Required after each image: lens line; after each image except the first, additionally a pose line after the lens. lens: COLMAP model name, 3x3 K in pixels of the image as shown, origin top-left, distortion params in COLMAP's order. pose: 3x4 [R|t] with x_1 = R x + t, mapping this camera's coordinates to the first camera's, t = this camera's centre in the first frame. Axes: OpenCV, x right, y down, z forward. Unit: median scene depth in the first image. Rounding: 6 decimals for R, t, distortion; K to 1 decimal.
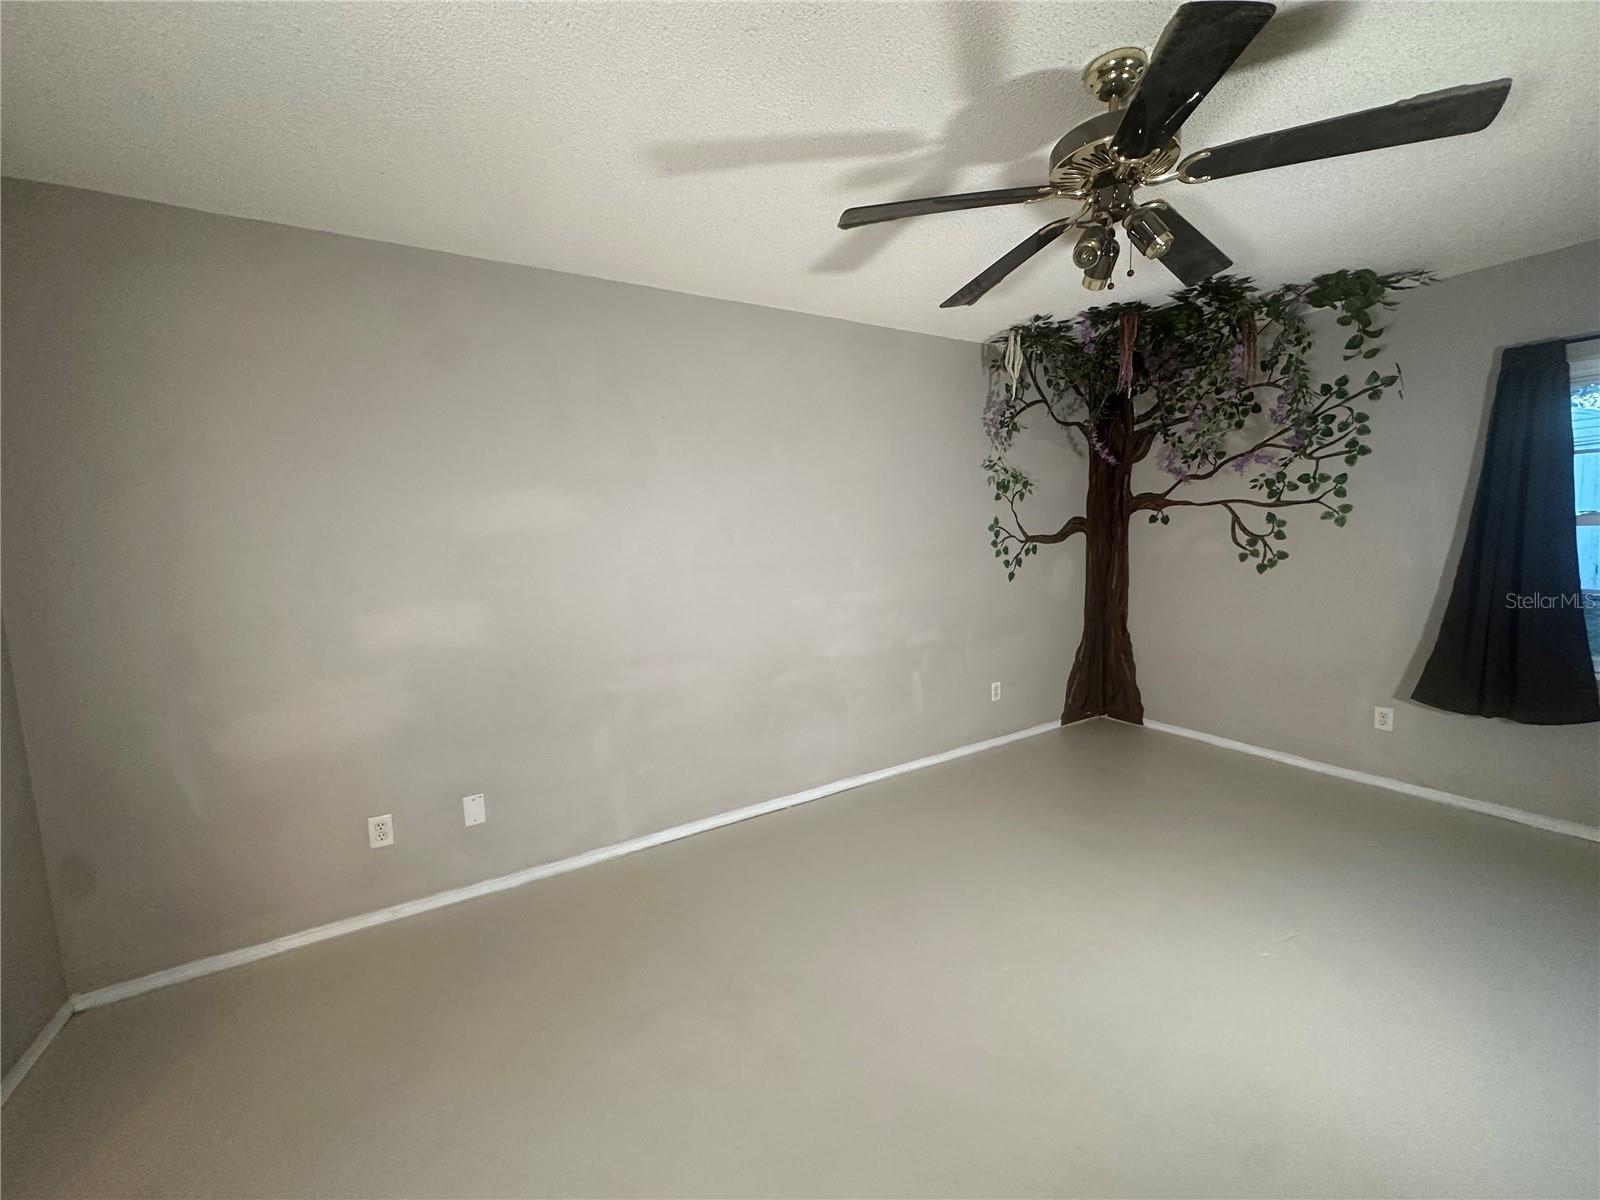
lens RADIAL K [[640.2, 0, 801.9], [0, 640.2, 599.5], [0, 0, 1]] dist [0.004713, 0.000066]
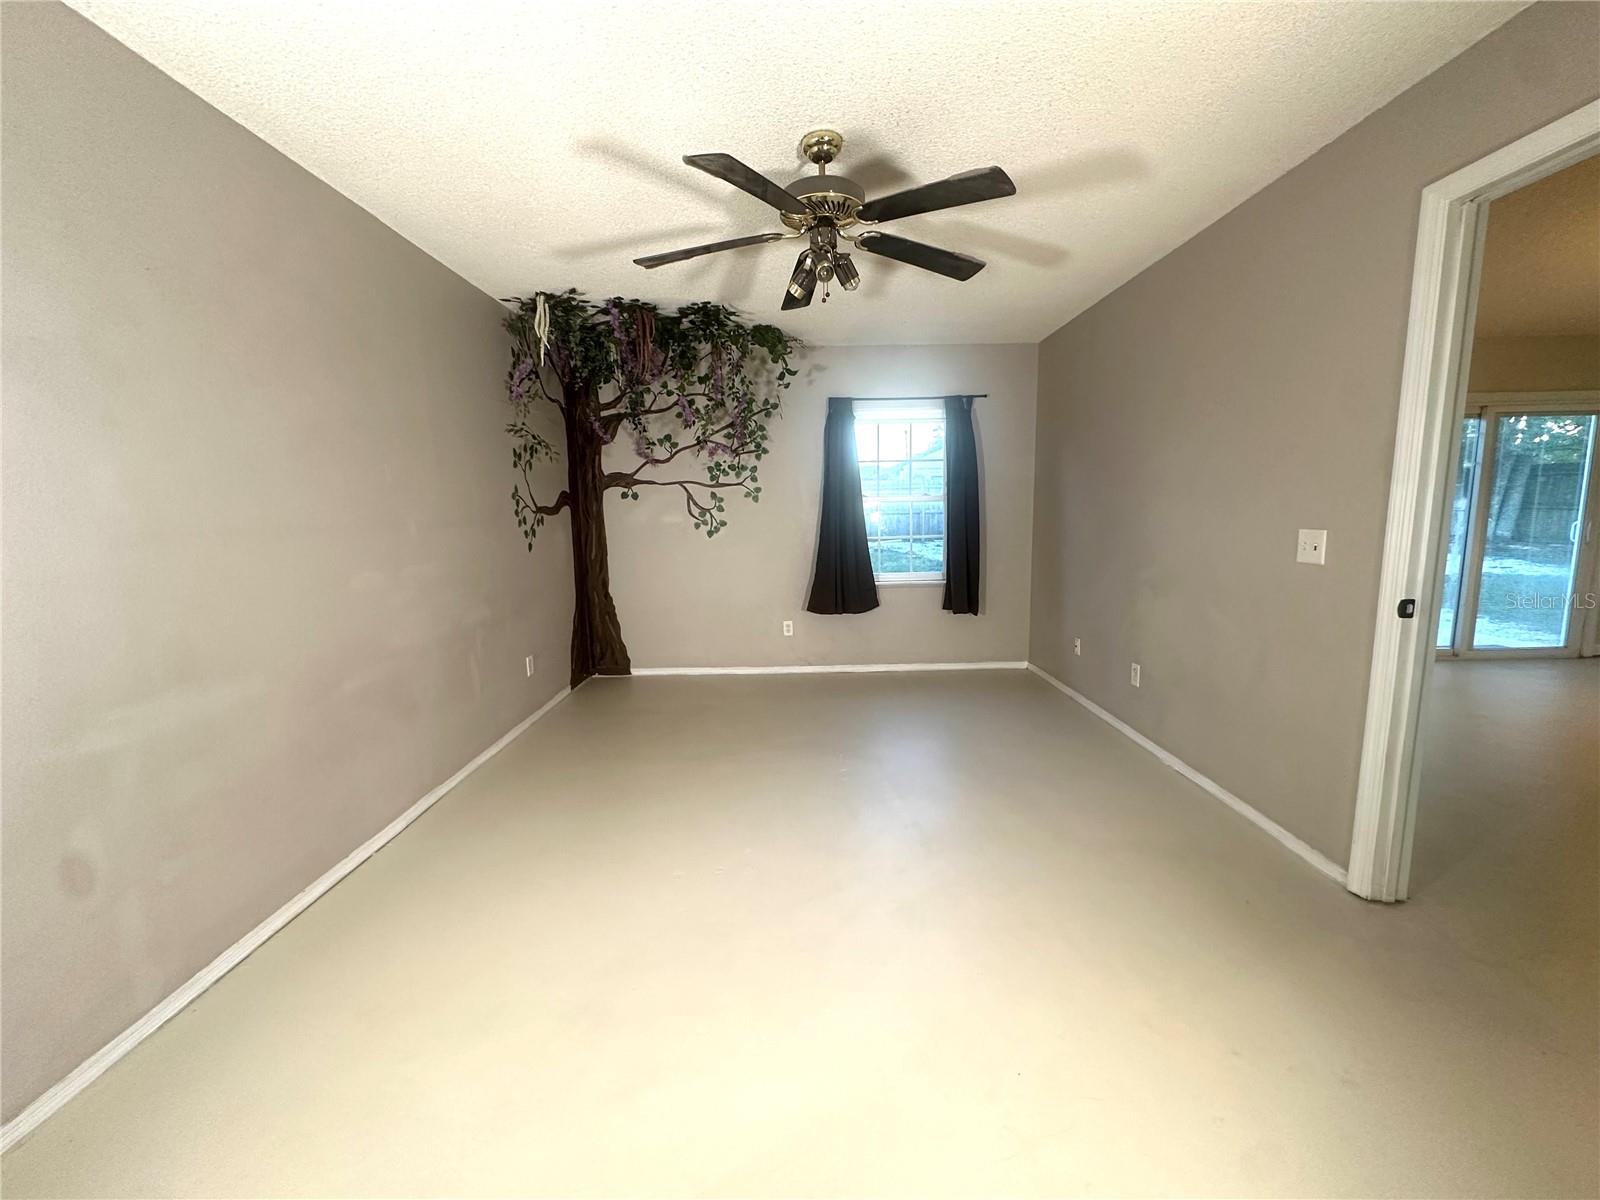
lens RADIAL K [[640.2, 0, 803.7], [0, 640.2, 597.6], [0, 0, 1]] dist [0.004713, 0.000066]
pose [[0.520671, -0.095972, 0.848346, -0.313756], [0.094157, 0.994055, 0.054668, 0.028160], [-0.848549, 0.051414, 0.526612, 0.137840]]
